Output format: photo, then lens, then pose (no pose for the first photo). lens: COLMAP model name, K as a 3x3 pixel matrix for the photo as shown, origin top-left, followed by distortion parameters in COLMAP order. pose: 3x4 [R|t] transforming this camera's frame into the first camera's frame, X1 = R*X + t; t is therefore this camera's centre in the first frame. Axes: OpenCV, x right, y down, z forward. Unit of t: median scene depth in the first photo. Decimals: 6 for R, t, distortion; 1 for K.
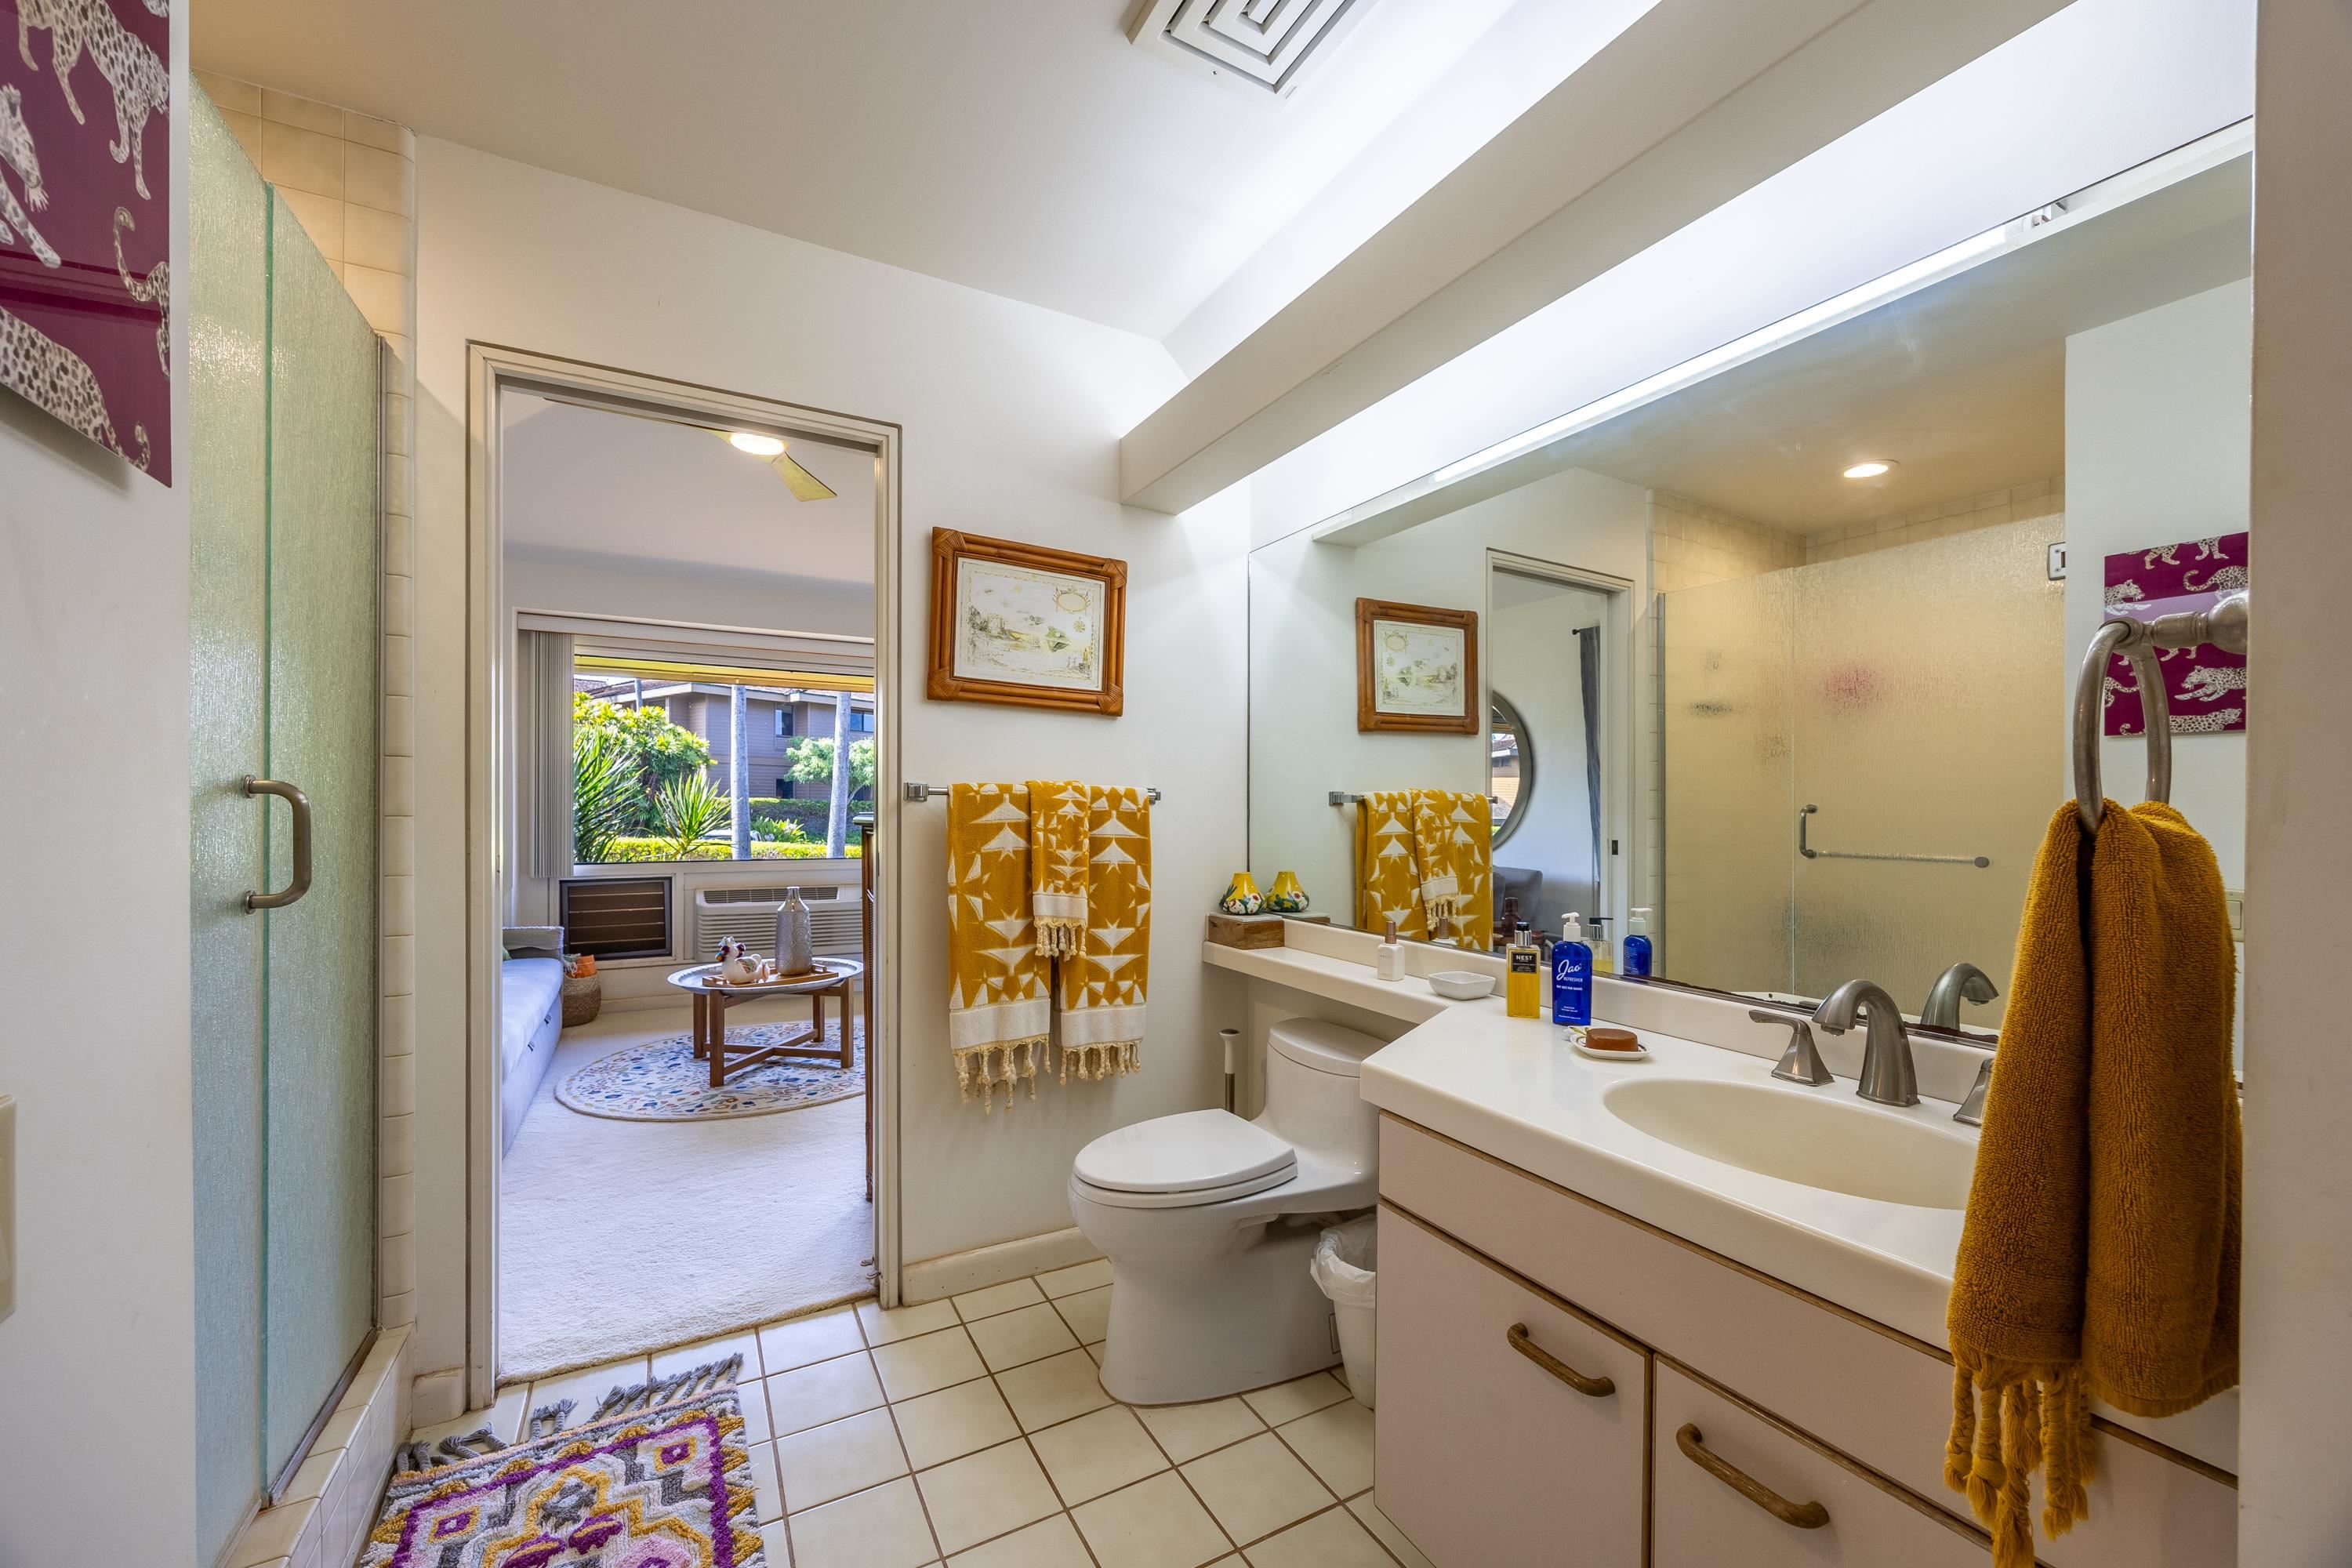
lens RADIAL K [[911.9, 0, 1170.5], [0, 911.9, 782.8], [0, 0, 1]] dist [-0.000038, -0.001351]
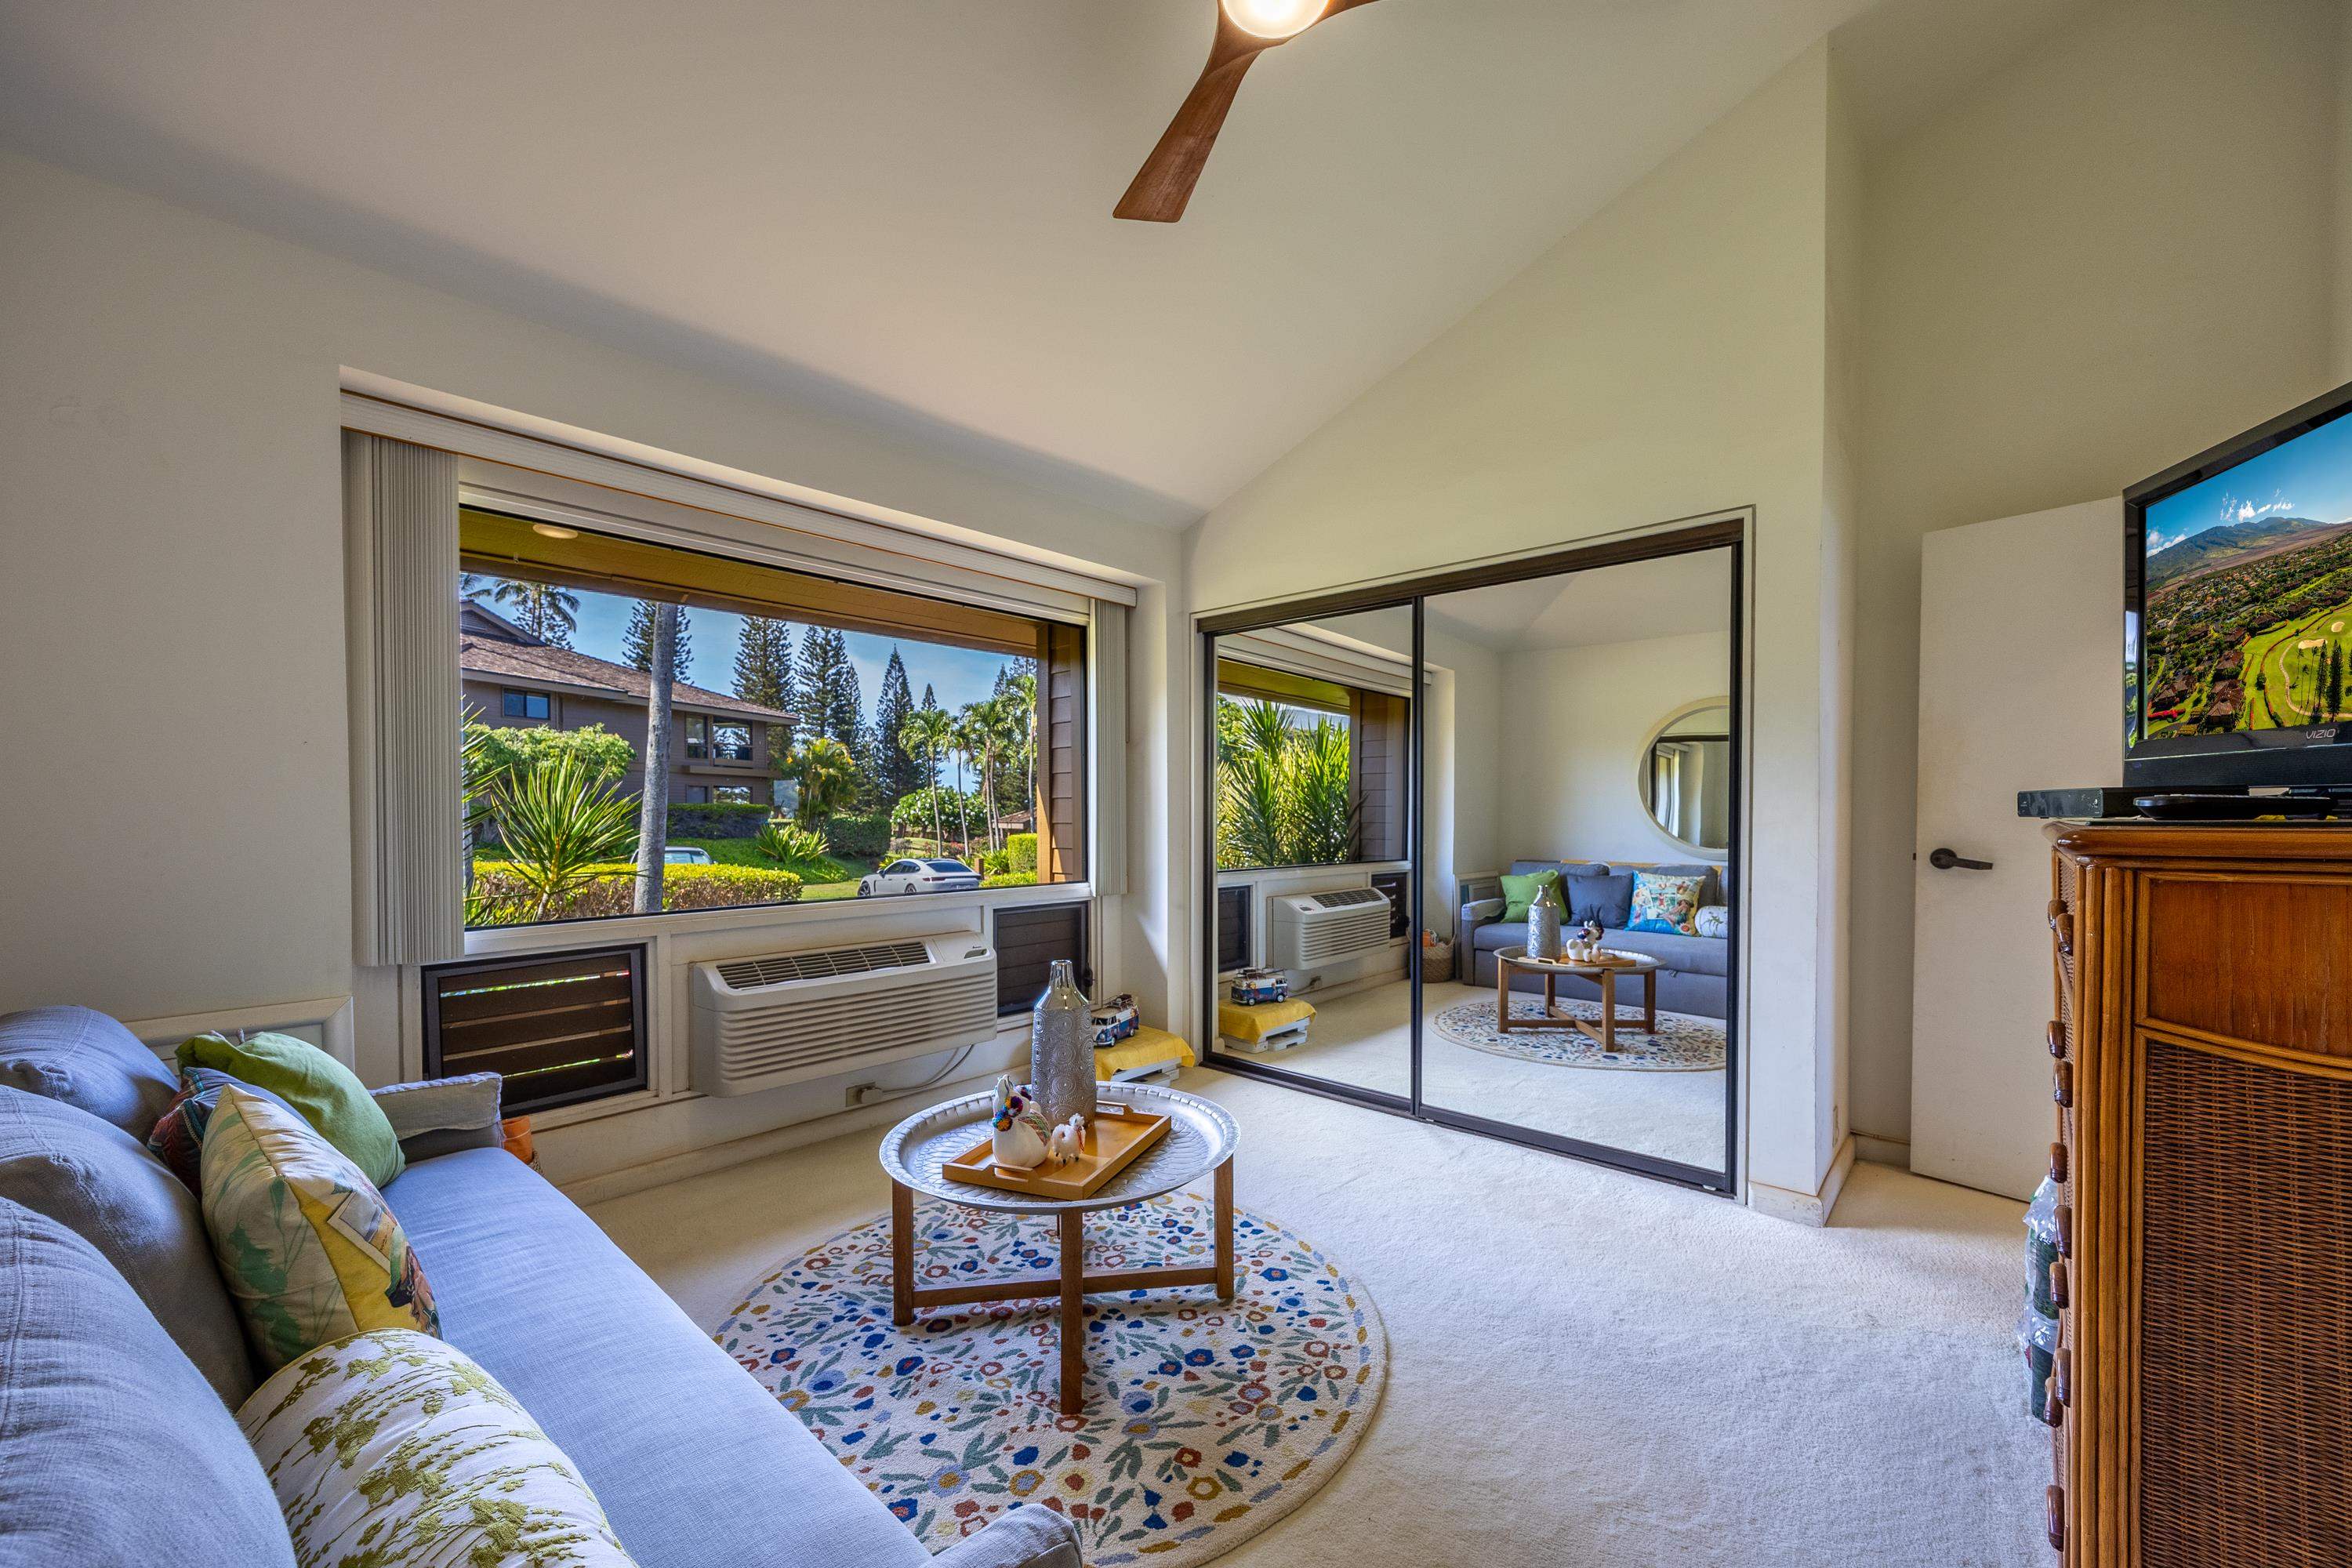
lens RADIAL K [[911.9, 0, 1170.5], [0, 911.9, 790.1], [0, 0, 1]] dist [-0.000038, -0.001351]
pose [[0.943905, -0.000384, 0.330216, -0.601295], [-0.002282, 0.999968, 0.007684, 0.012541], [-0.330208, -0.008006, 0.943874, 0.544225]]
